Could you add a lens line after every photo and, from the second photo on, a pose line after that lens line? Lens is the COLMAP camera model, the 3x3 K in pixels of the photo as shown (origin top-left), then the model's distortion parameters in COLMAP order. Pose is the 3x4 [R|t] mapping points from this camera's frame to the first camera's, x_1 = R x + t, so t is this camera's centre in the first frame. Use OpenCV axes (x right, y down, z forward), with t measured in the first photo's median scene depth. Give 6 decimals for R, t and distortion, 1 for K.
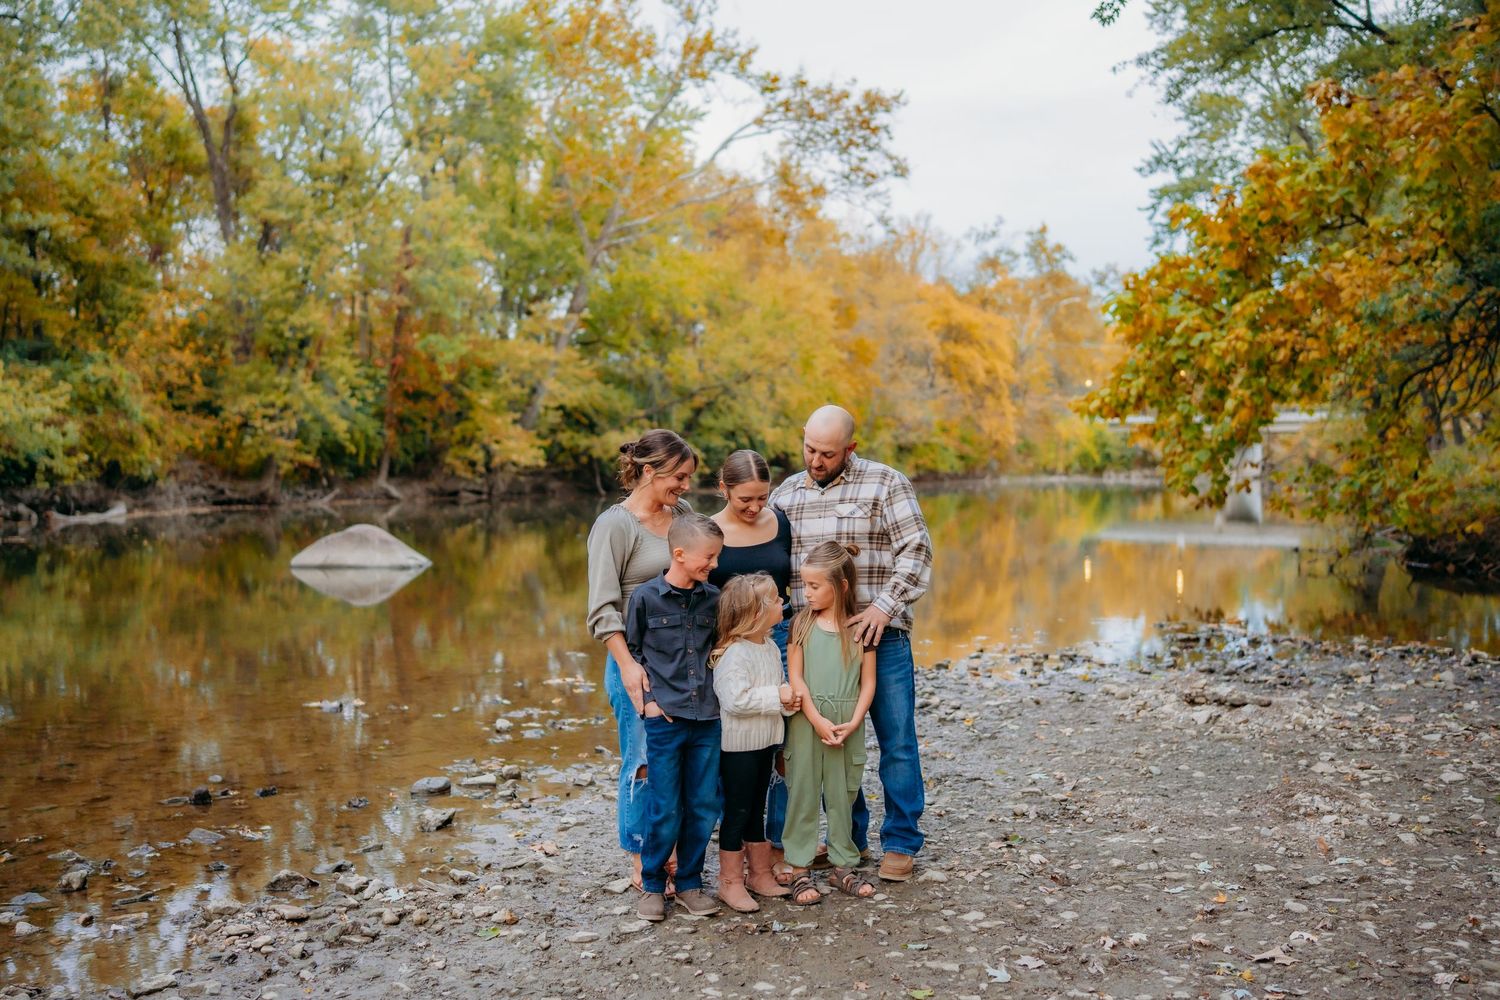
lens RADIAL K [[1914.2, 0, 750.0], [0, 1914.2, 500.0], [0, 0, 1]] dist [-0.217944, 0.273096]
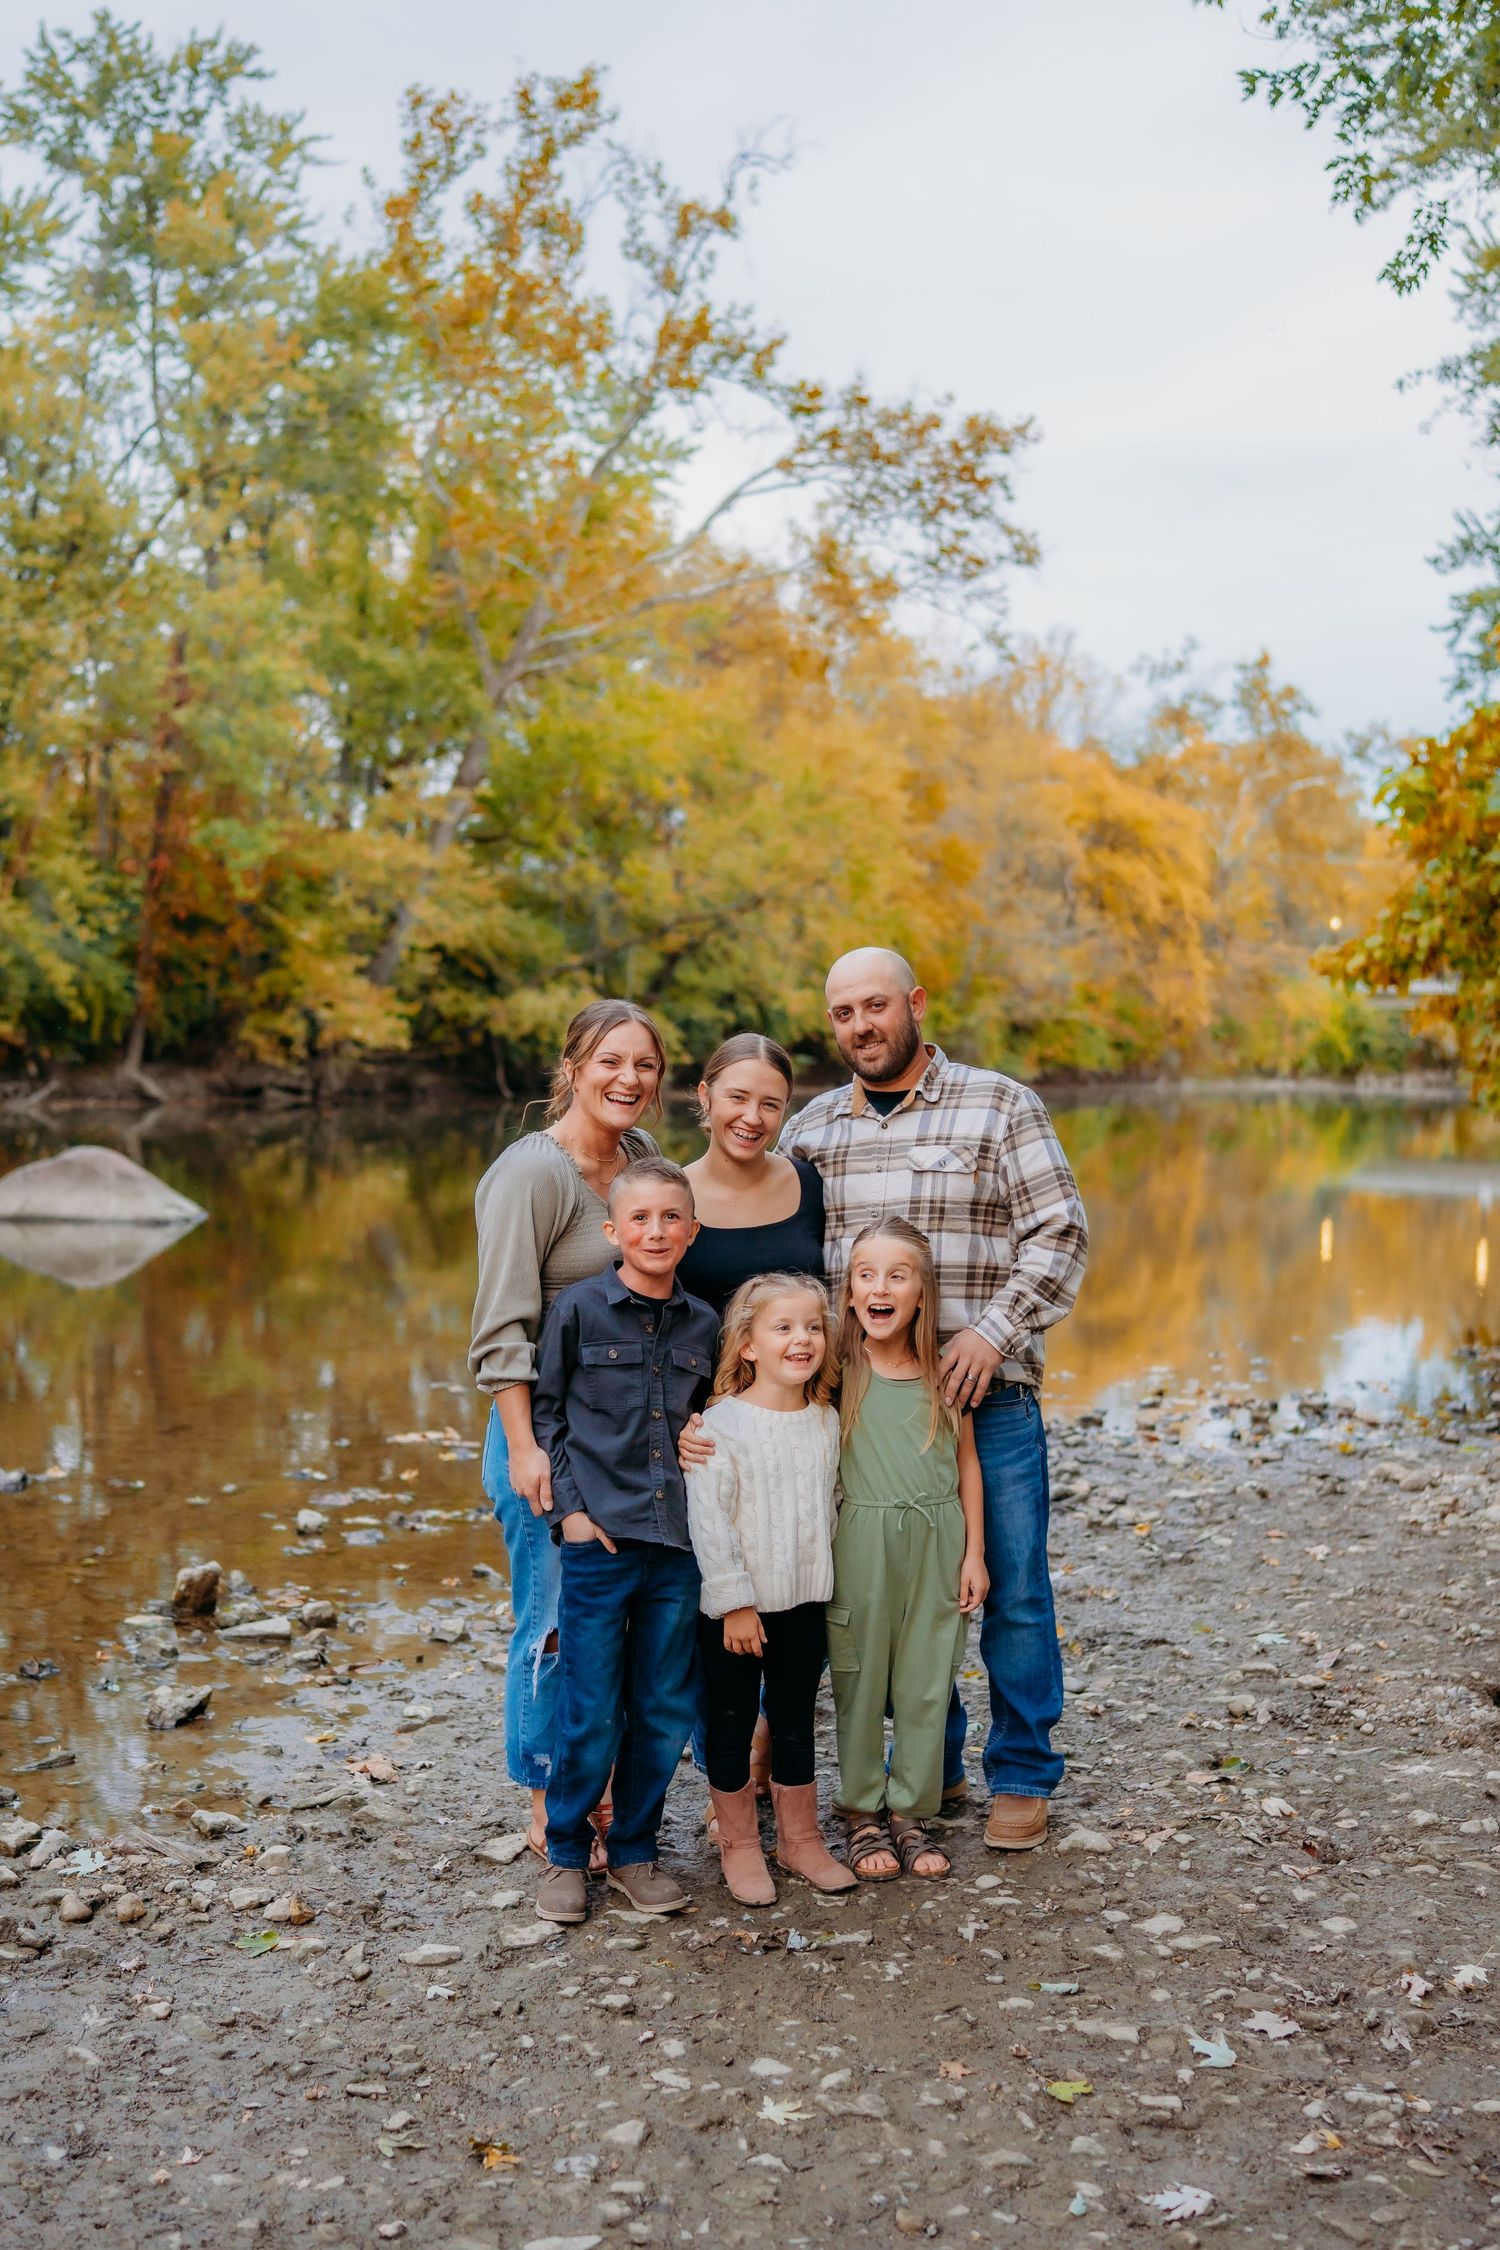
lens RADIAL K [[2439.7, 0, 750.0], [0, 2439.7, 1125.0], [0, 0, 1]] dist [-0.169430, 0.152765]
pose [[0.999822, 0.018843, -0.000267, -0.002230], [-0.018824, 0.999289, 0.032665, -0.020663], [0.000882, -0.032654, 0.999466, 0.255560]]
